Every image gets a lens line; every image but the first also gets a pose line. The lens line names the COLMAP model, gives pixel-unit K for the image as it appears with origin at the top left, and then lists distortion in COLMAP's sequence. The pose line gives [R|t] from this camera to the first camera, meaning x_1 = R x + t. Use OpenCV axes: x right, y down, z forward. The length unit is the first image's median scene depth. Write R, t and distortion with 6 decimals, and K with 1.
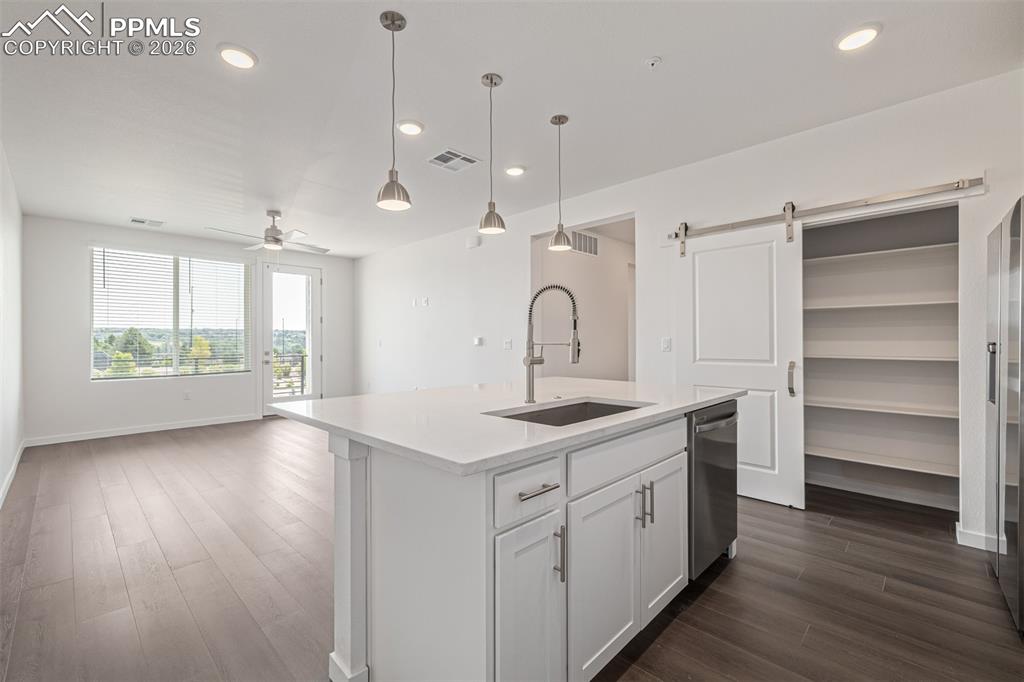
lens RADIAL K [[433.6, 0, 513.4], [0, 433.6, 341.9], [0, 0, 1]] dist [0.001645, -0.000971]
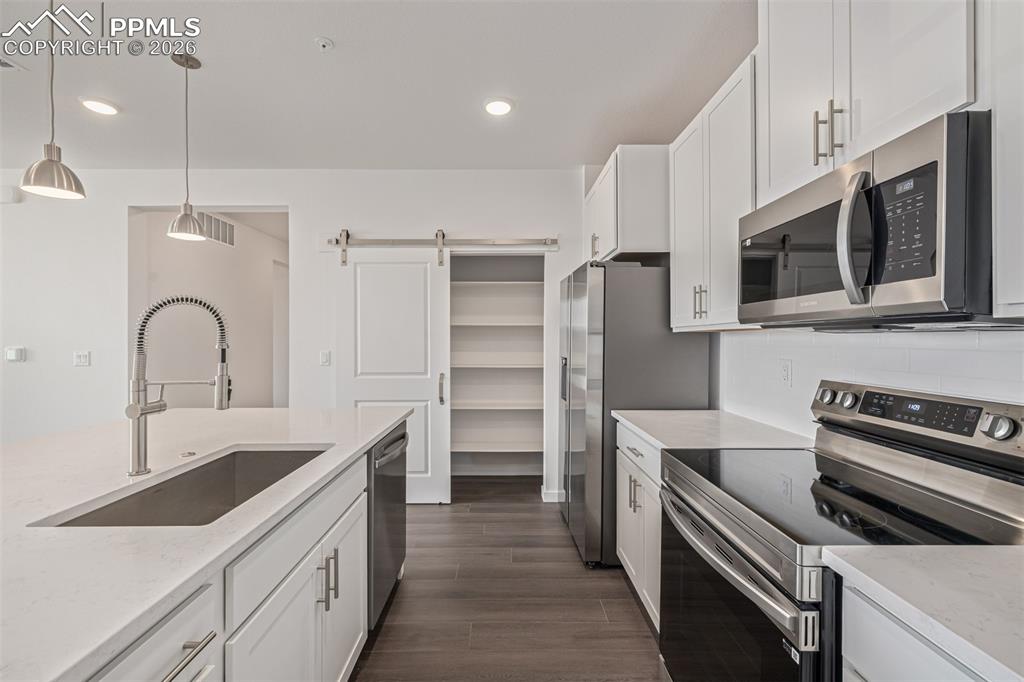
lens RADIAL K [[433.6, 0, 509.2], [0, 433.6, 342.9], [0, 0, 1]] dist [0.001645, -0.000971]
pose [[0.717220, 0.002526, 0.696842, -0.011196], [-0.004327, 0.999990, 0.000829, -0.036572], [-0.696834, -0.003610, 0.717224, 0.086987]]
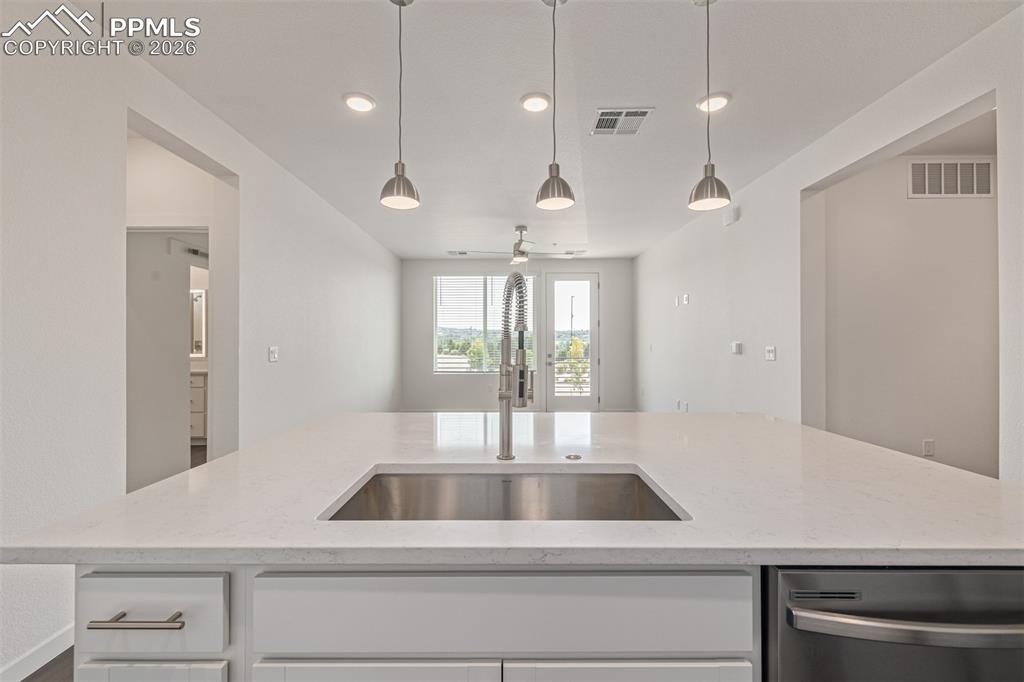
lens RADIAL K [[433.6, 0, 508.8], [0, 433.6, 337.4], [0, 0, 1]] dist [0.001645, -0.000971]
pose [[0.691622, -0.003487, -0.722252, 0.314528], [-0.003276, 0.999963, -0.007965, -0.021879], [0.722253, 0.007875, 0.691585, 0.341544]]
